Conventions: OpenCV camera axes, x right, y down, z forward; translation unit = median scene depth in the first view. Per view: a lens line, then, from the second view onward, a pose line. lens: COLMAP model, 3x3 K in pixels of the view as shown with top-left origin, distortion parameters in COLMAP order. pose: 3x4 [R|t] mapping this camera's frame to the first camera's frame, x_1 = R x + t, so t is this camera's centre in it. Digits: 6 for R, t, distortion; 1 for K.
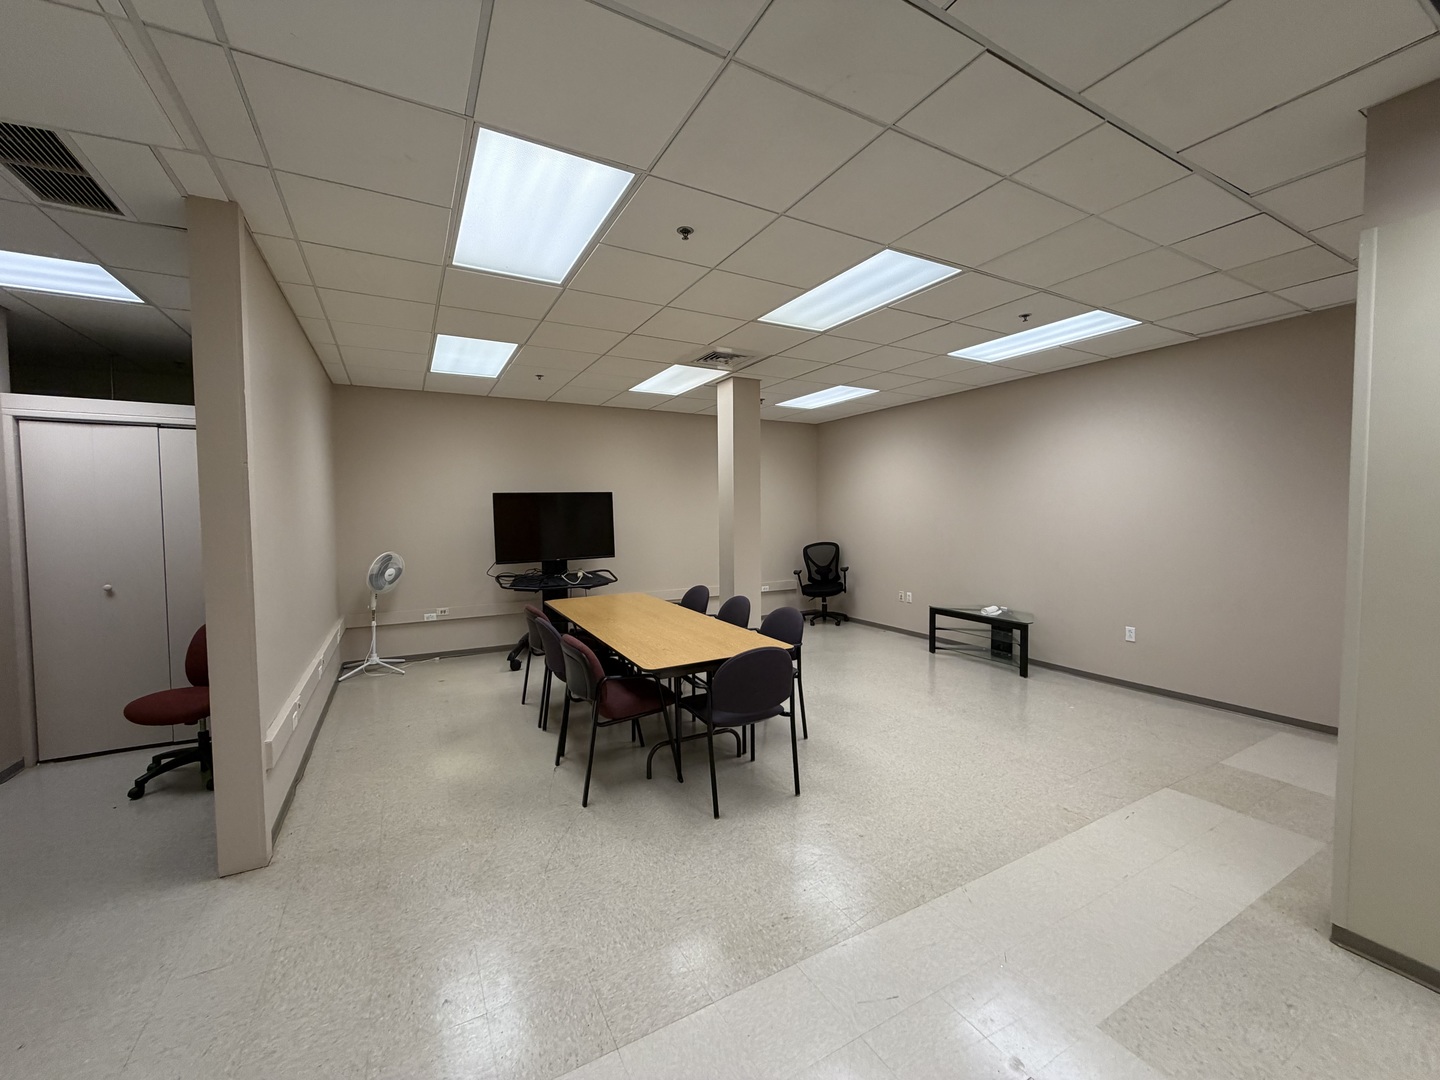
lens RADIAL K [[571.7, 0, 716.7], [0, 571.7, 541.5], [0, 0, 1]] dist [-0.001945, 0.000488]
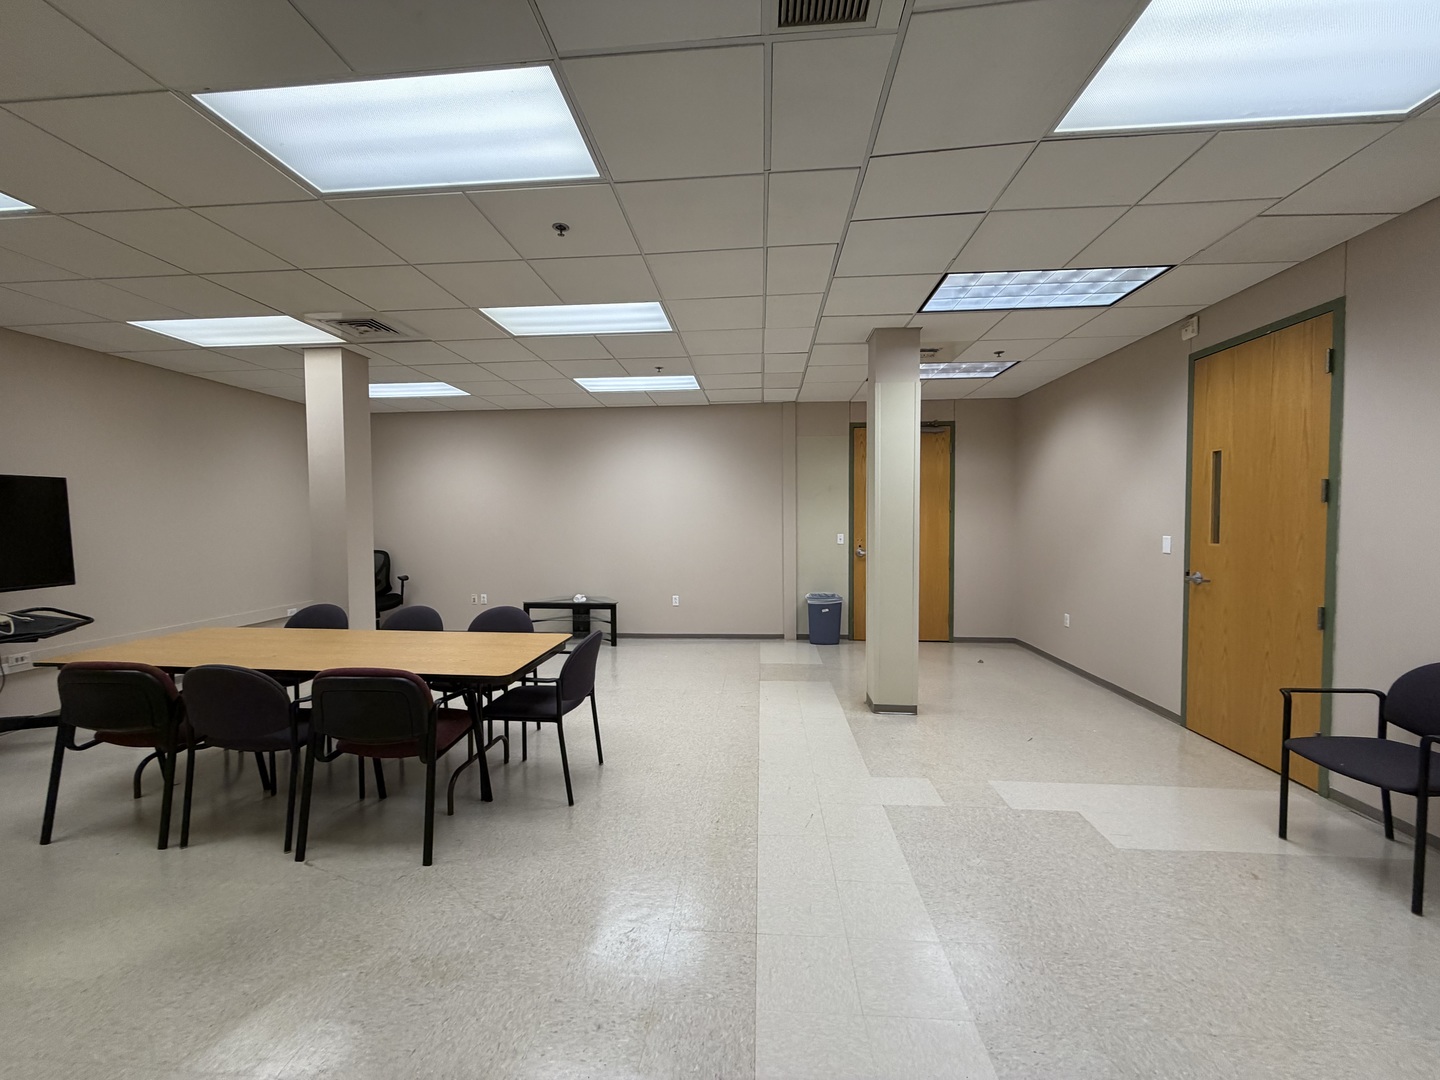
lens RADIAL K [[571.7, 0, 715.7], [0, 571.7, 538.0], [0, 0, 1]] dist [-0.001945, 0.000488]
pose [[0.551307, -0.023146, 0.833981, -0.385860], [0.043497, 0.999053, -0.001027, 0.010735], [-0.833168, 0.036842, 0.551792, 0.113318]]
